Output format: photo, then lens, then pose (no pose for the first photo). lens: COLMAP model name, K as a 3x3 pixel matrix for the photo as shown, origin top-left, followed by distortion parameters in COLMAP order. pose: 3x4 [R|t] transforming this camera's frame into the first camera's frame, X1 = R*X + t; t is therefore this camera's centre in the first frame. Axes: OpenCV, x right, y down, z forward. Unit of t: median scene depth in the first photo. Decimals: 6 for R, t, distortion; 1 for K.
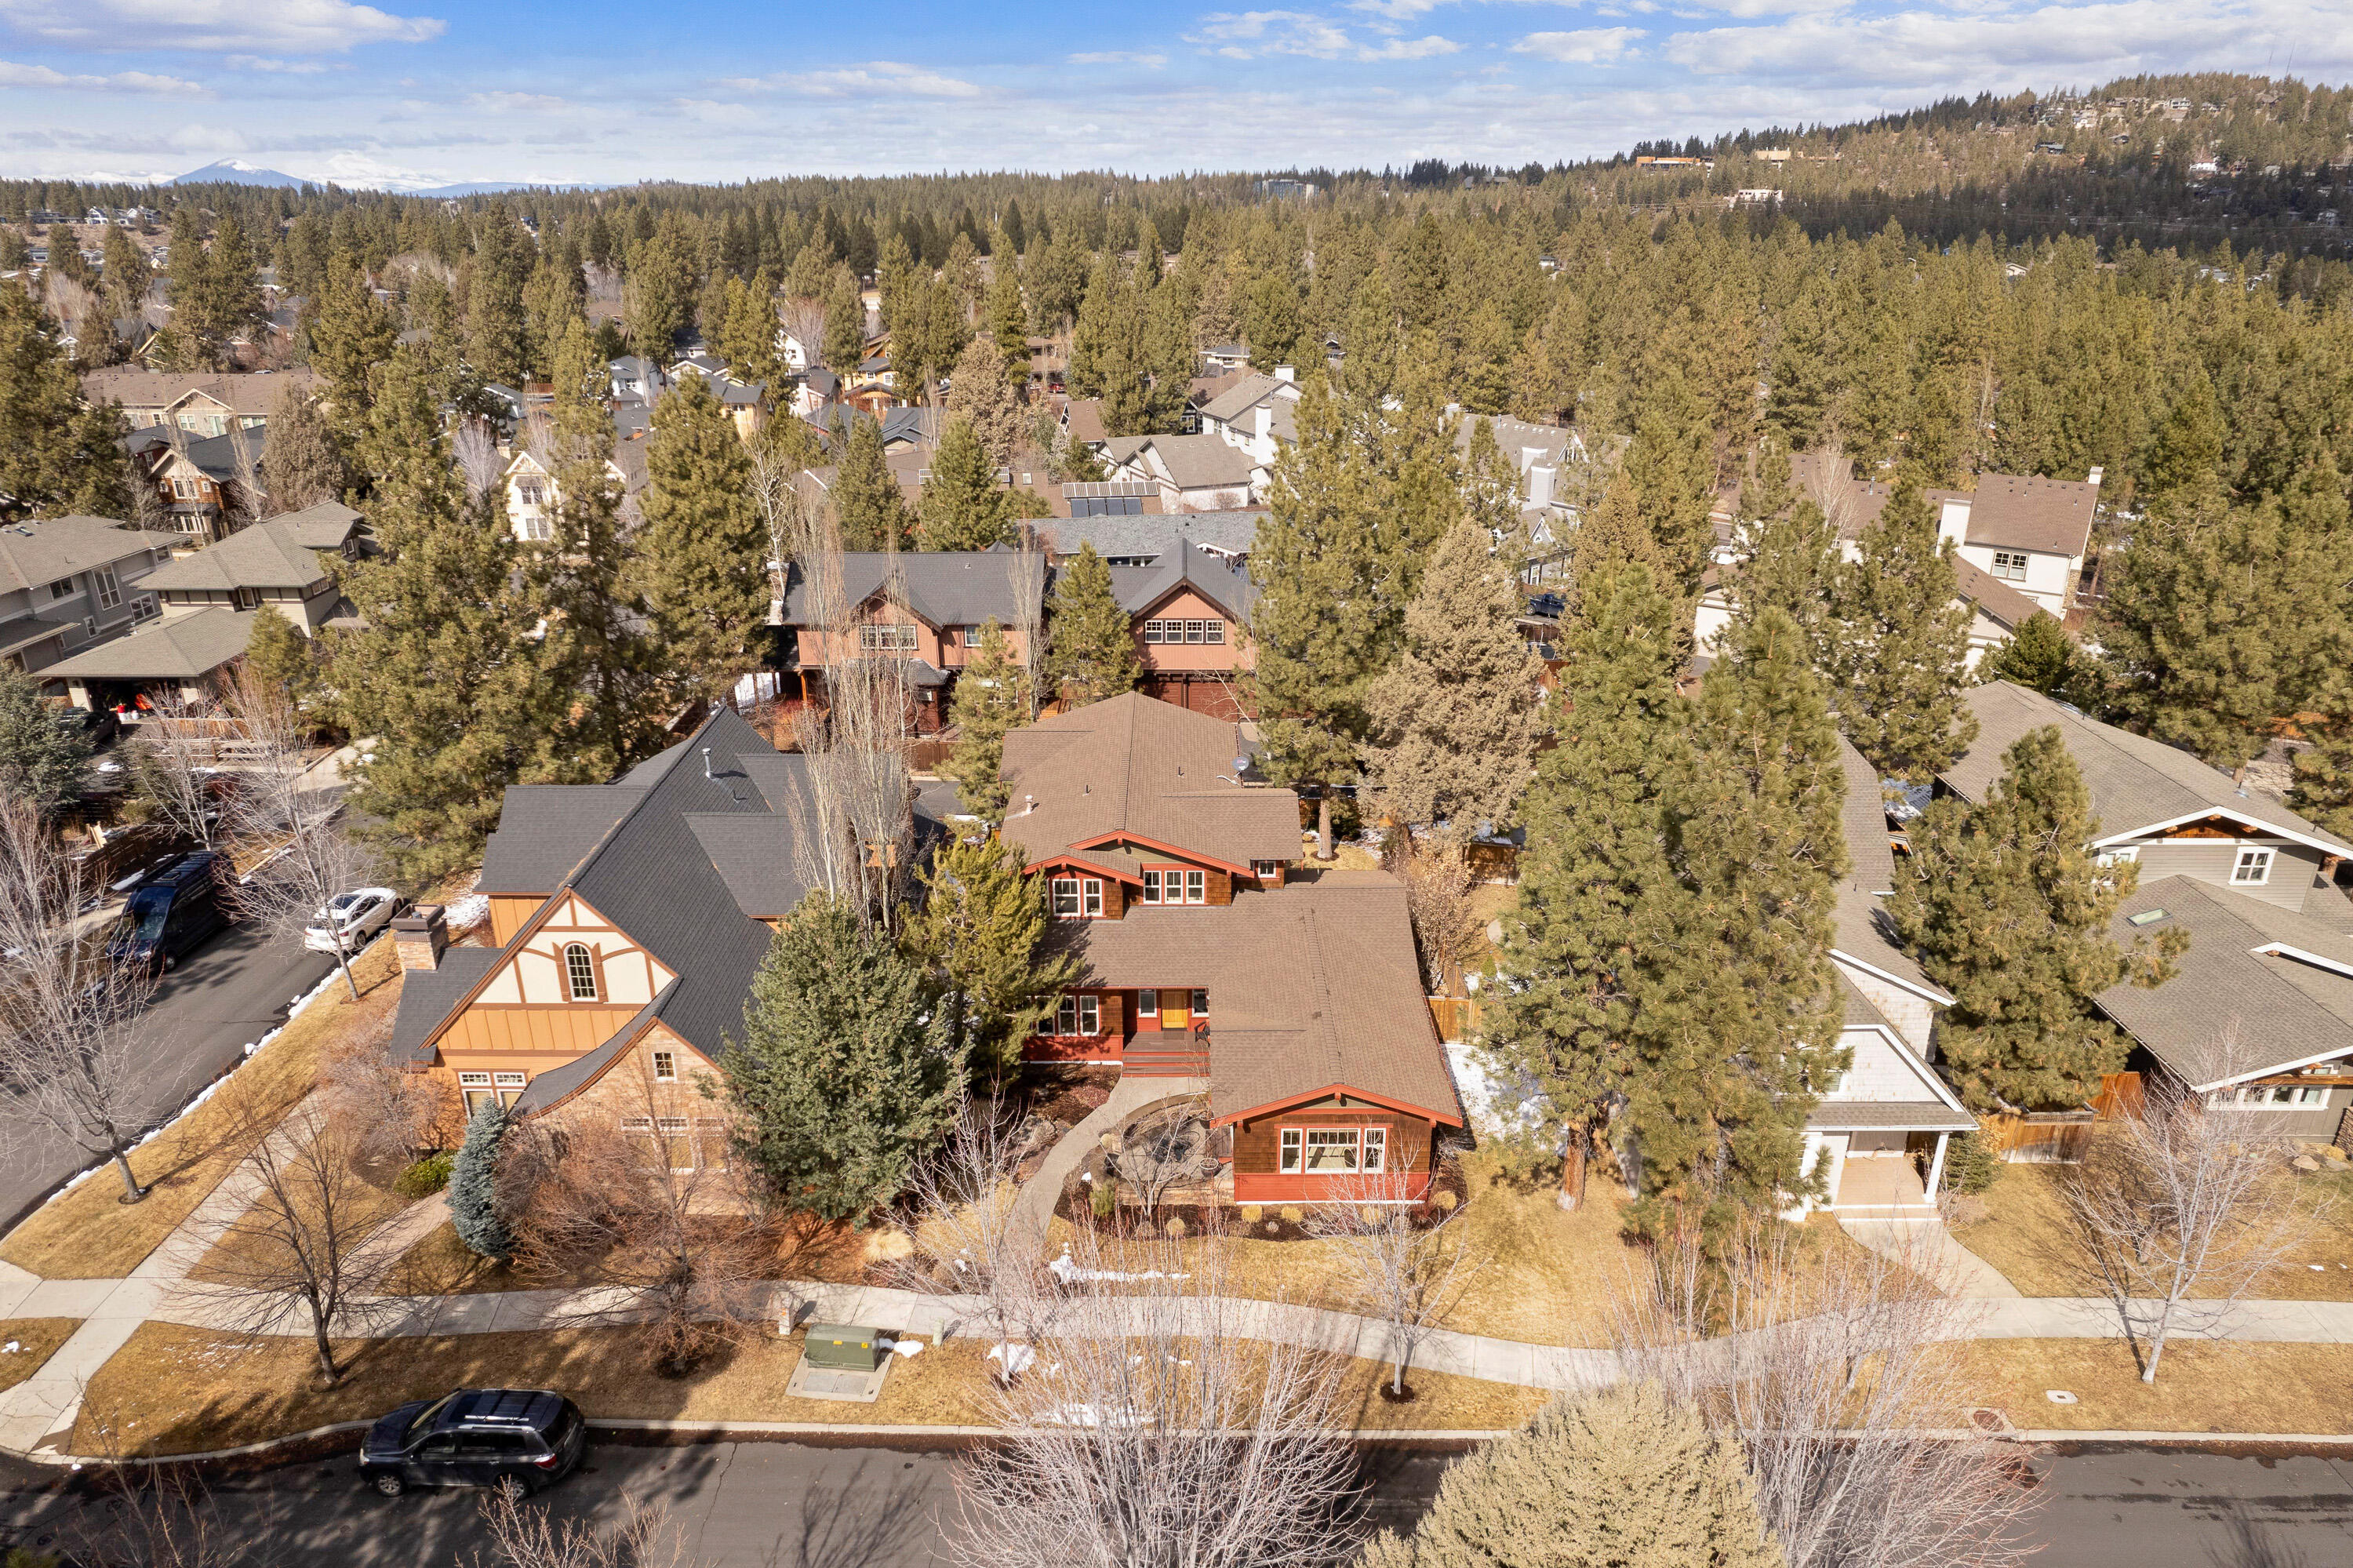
lens RADIAL K [[1490.3, 0, 1195.3], [0, 1490.3, 777.7], [0, 0, 1]] dist [-0.066960, 0.056984]
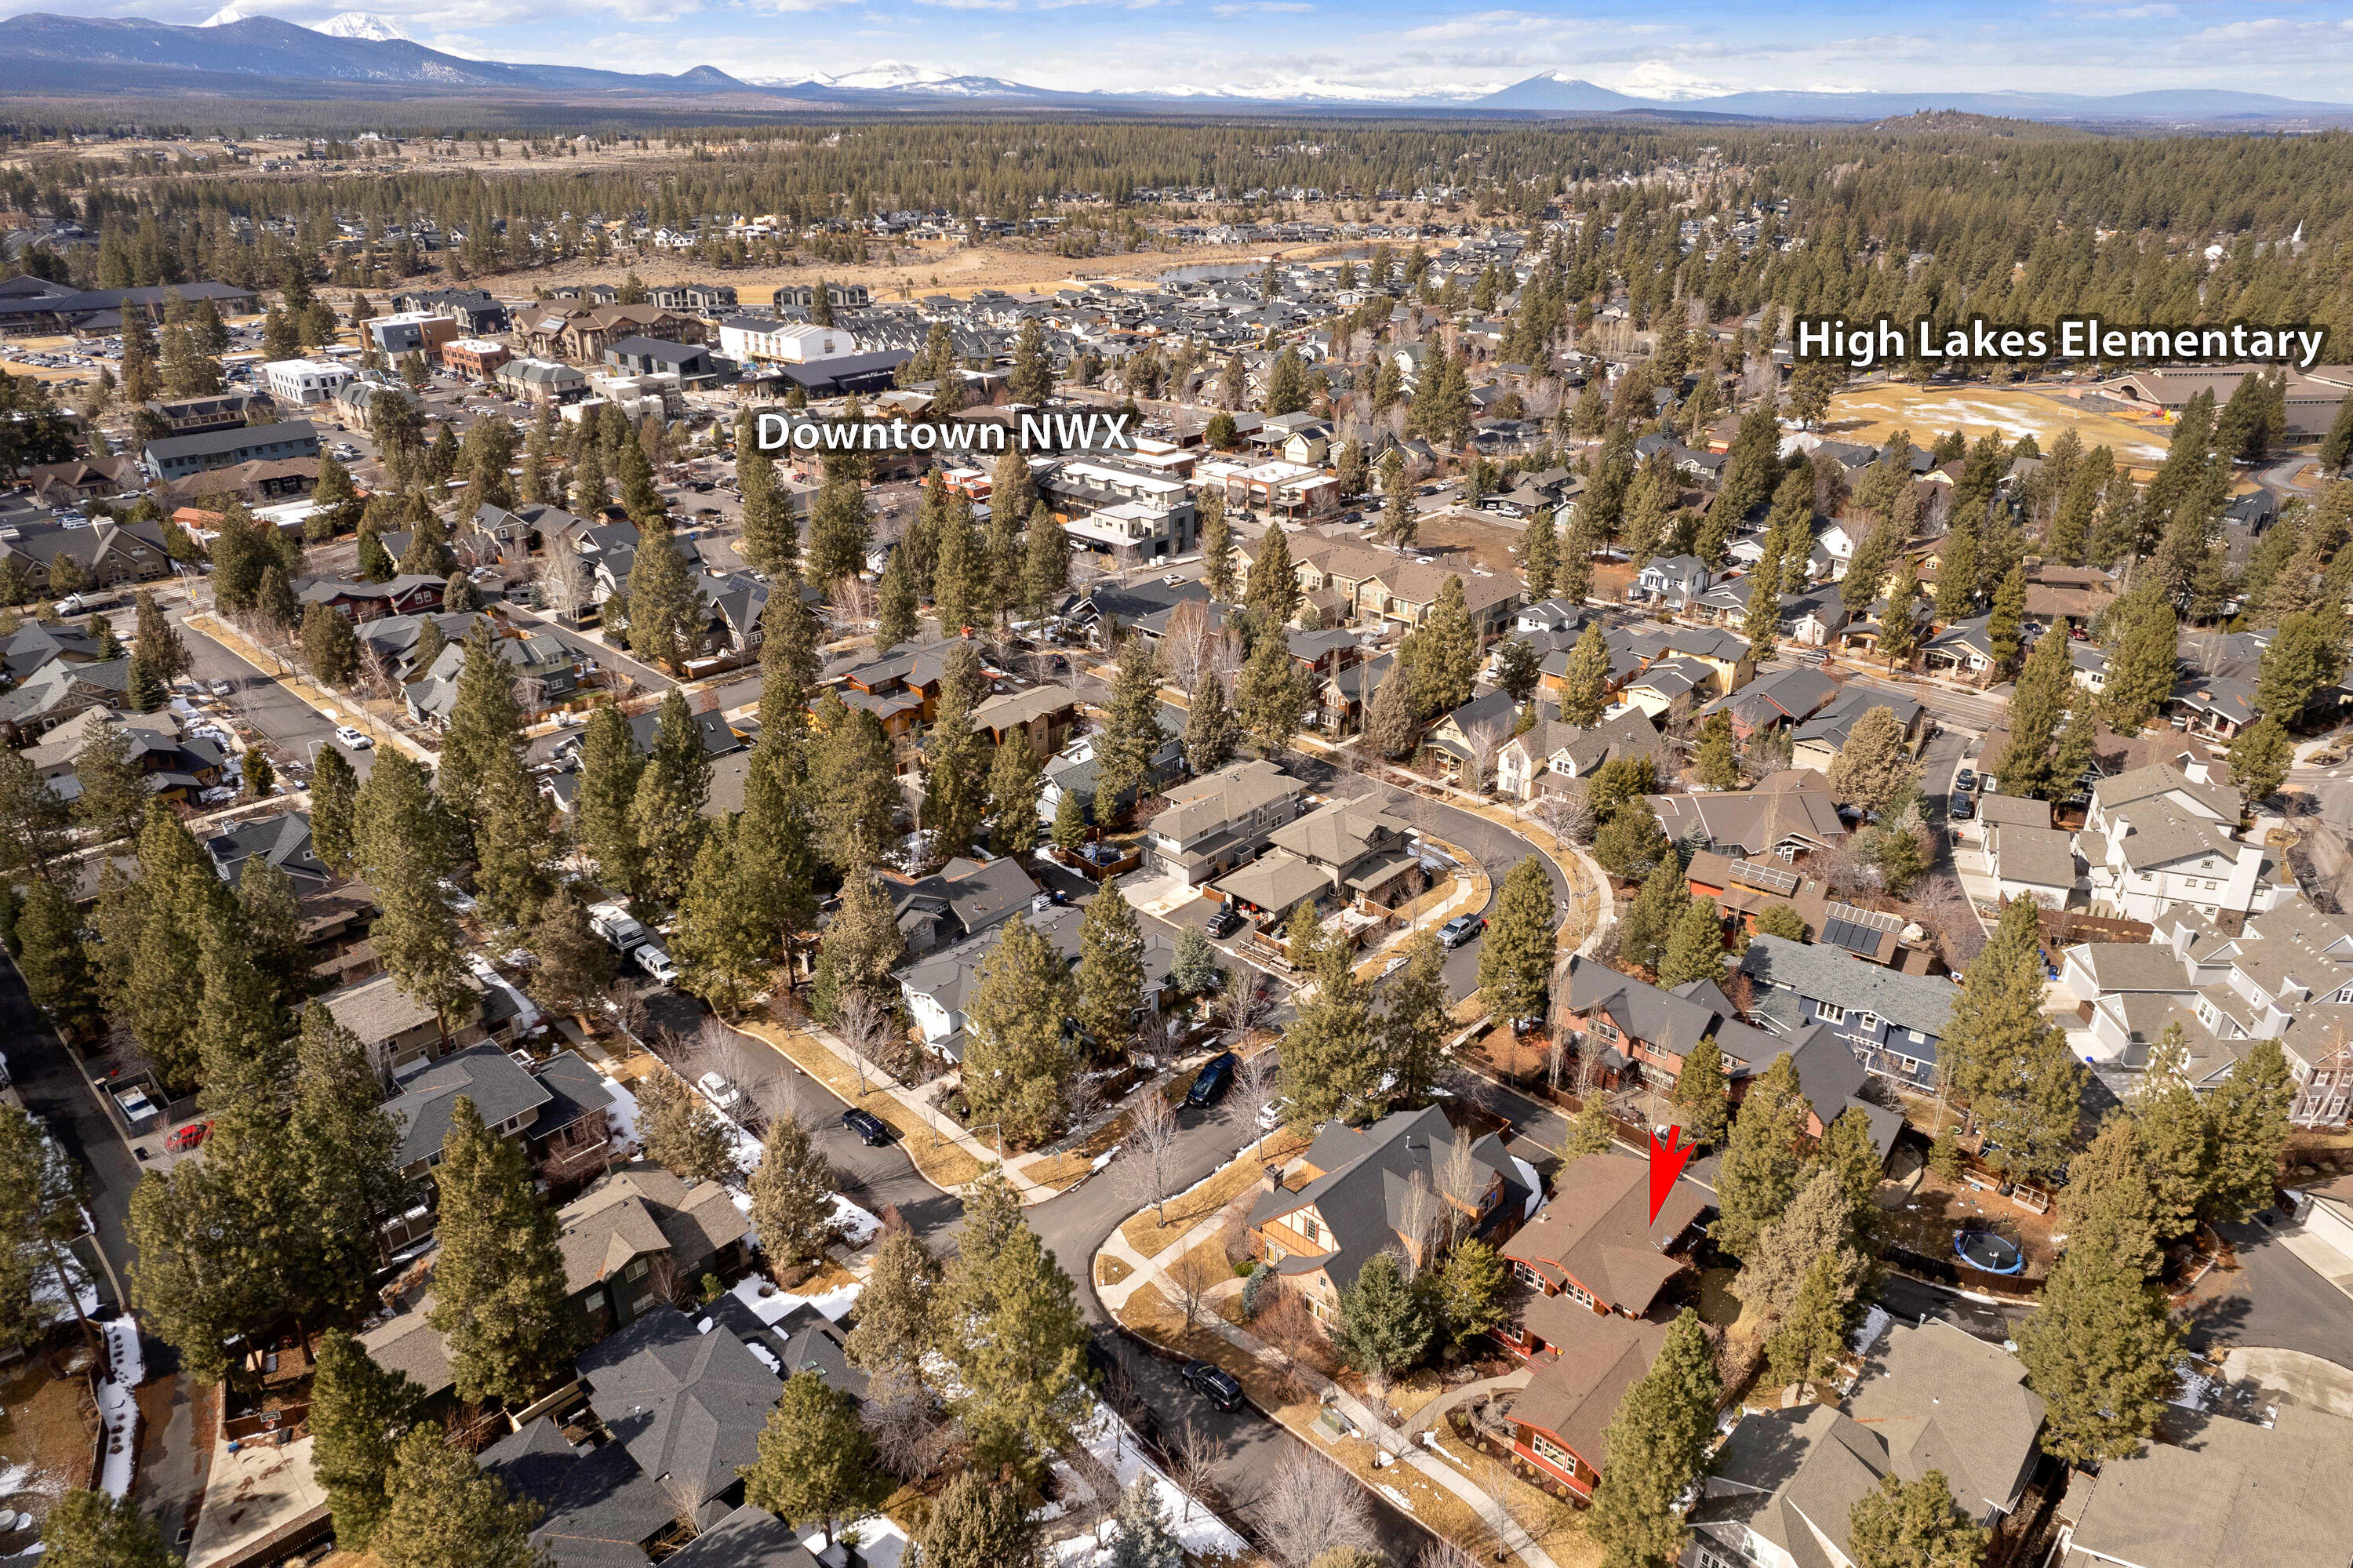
lens RADIAL K [[1490.3, 0, 1187.0], [0, 1490.3, 791.9], [0, 0, 1]] dist [-0.066960, 0.056984]
pose [[0.721245, 0.286350, -0.630721, 0.653324], [-0.251606, 0.956661, 0.146610, -0.723558], [0.645368, 0.052951, 0.762034, -0.891915]]
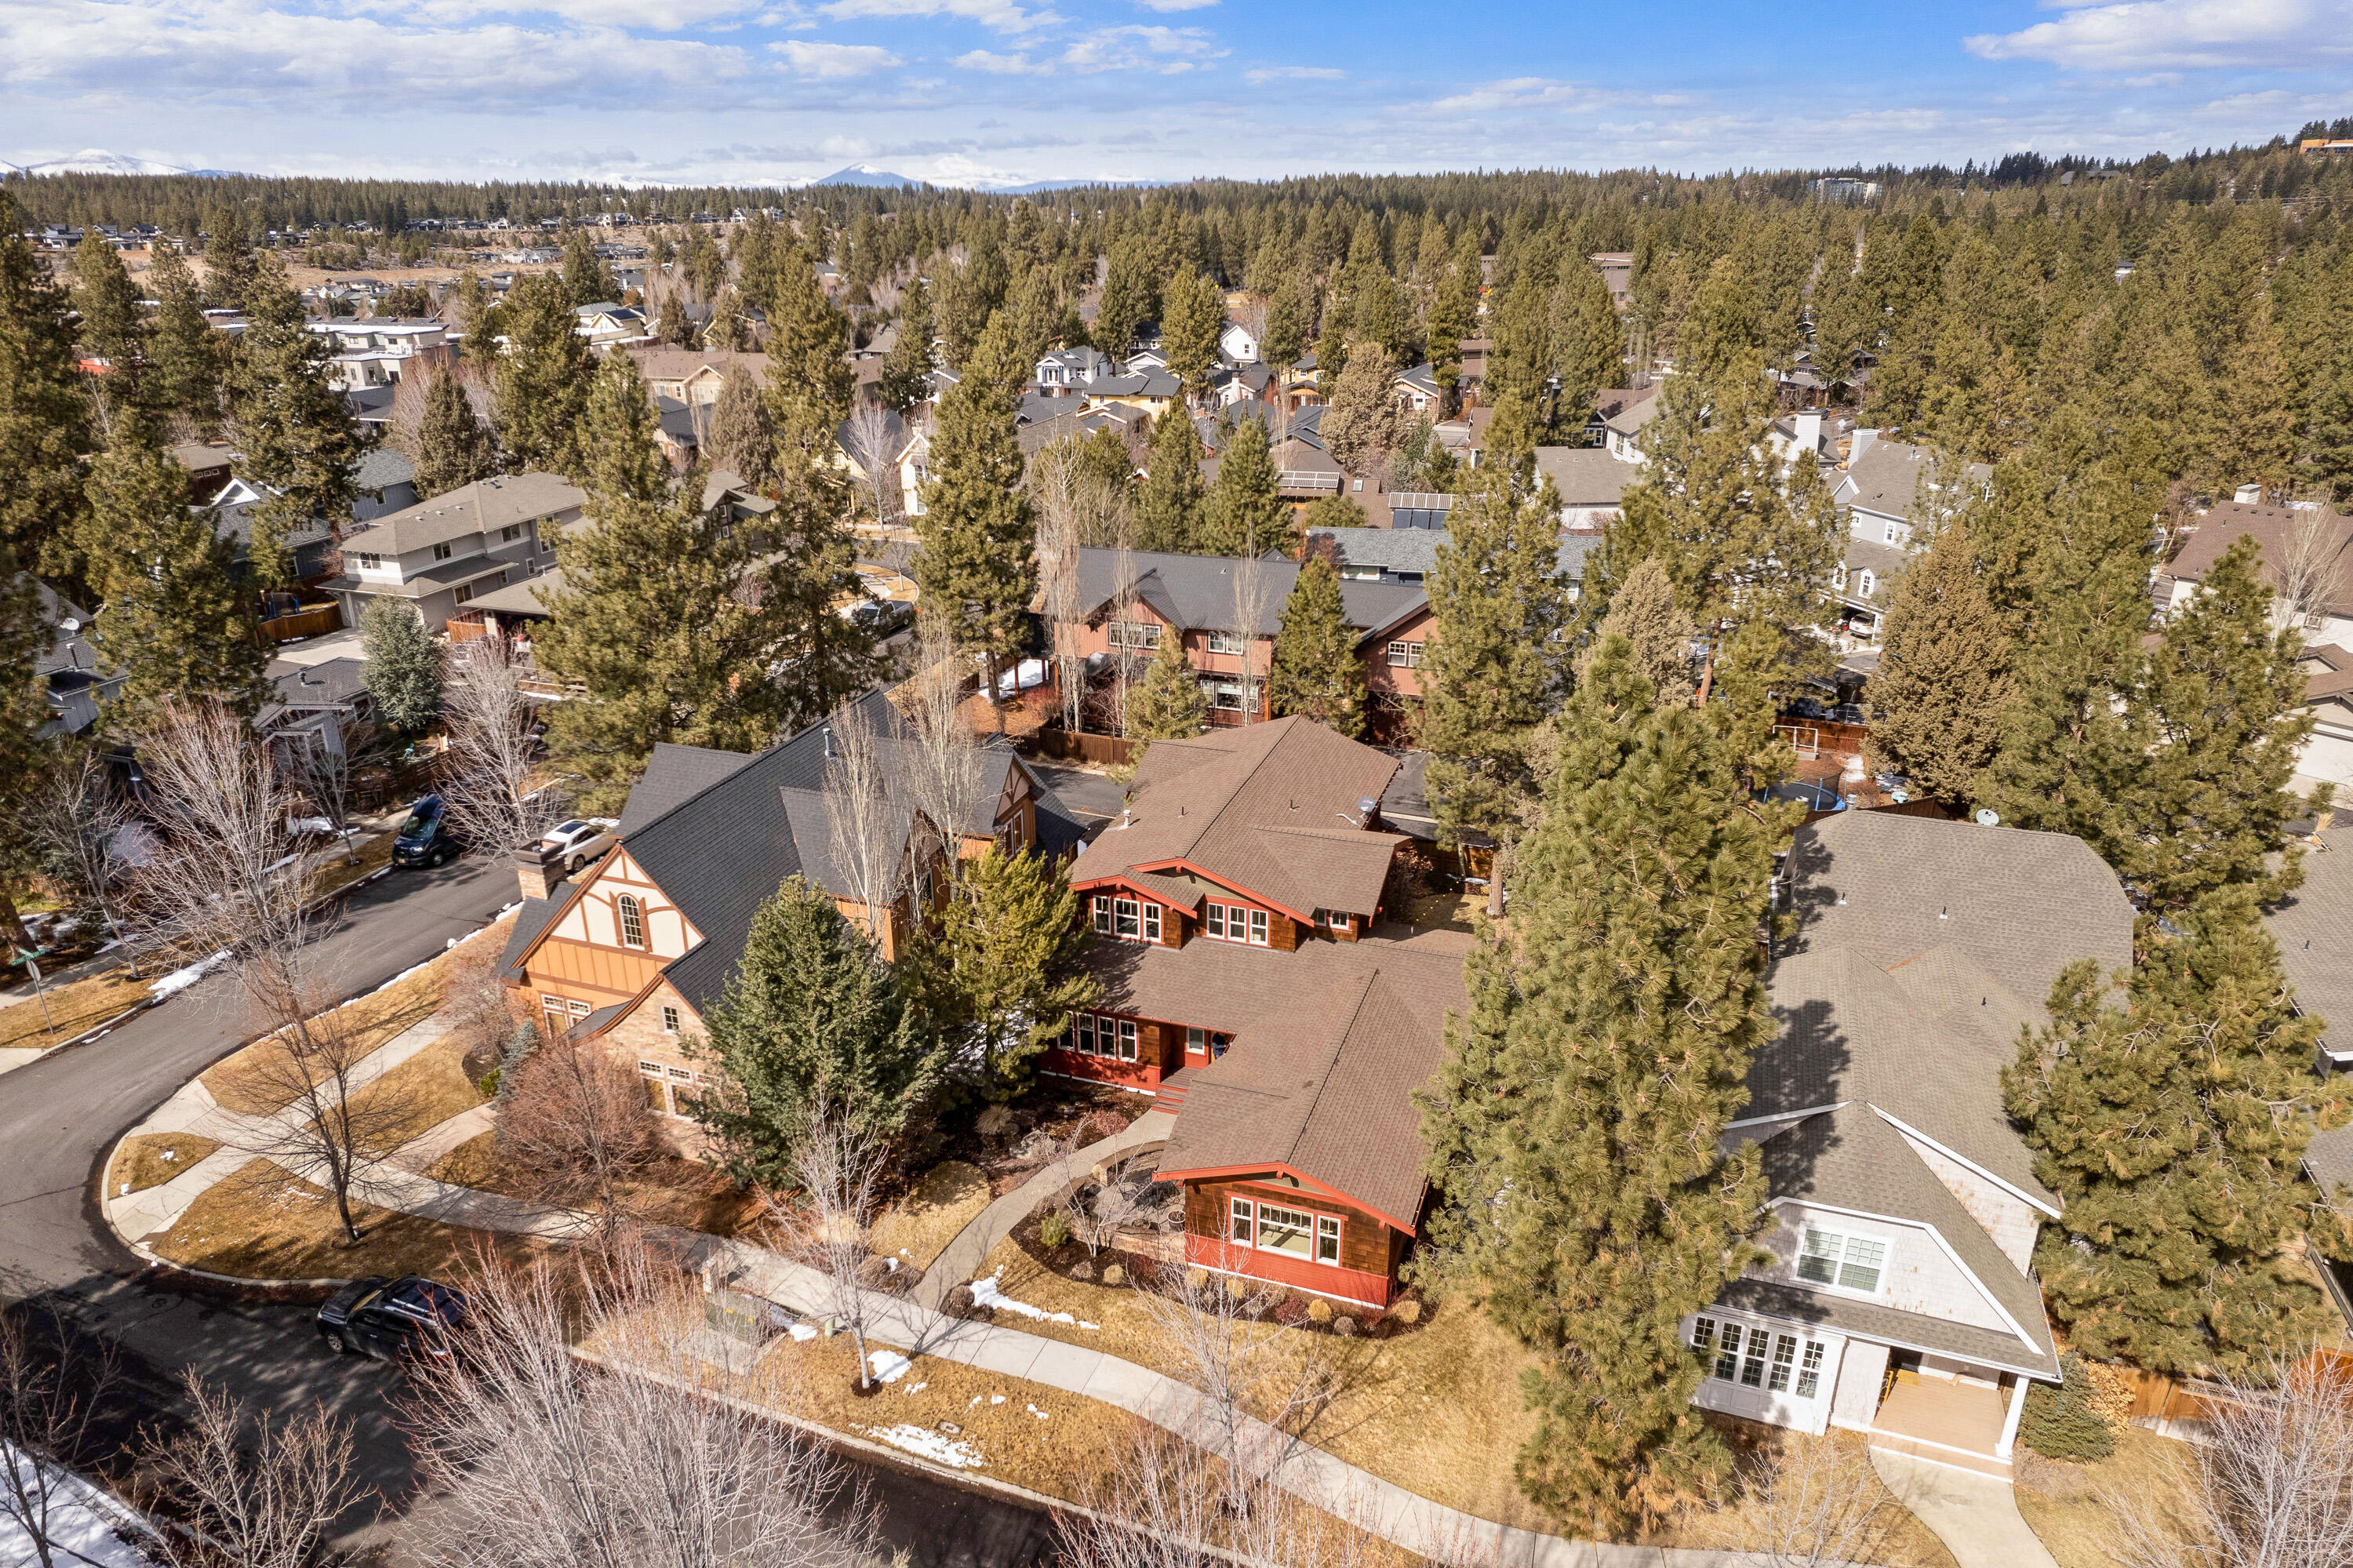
lens RADIAL K [[1490.3, 0, 1177.6], [0, 1490.3, 773.7], [0, 0, 1]] dist [-0.066960, 0.056984]
pose [[0.939749, 0.116651, -0.321347, 0.239601], [-0.117005, 0.992963, 0.018282, -0.034658], [0.321218, 0.020418, 0.946785, 0.076104]]
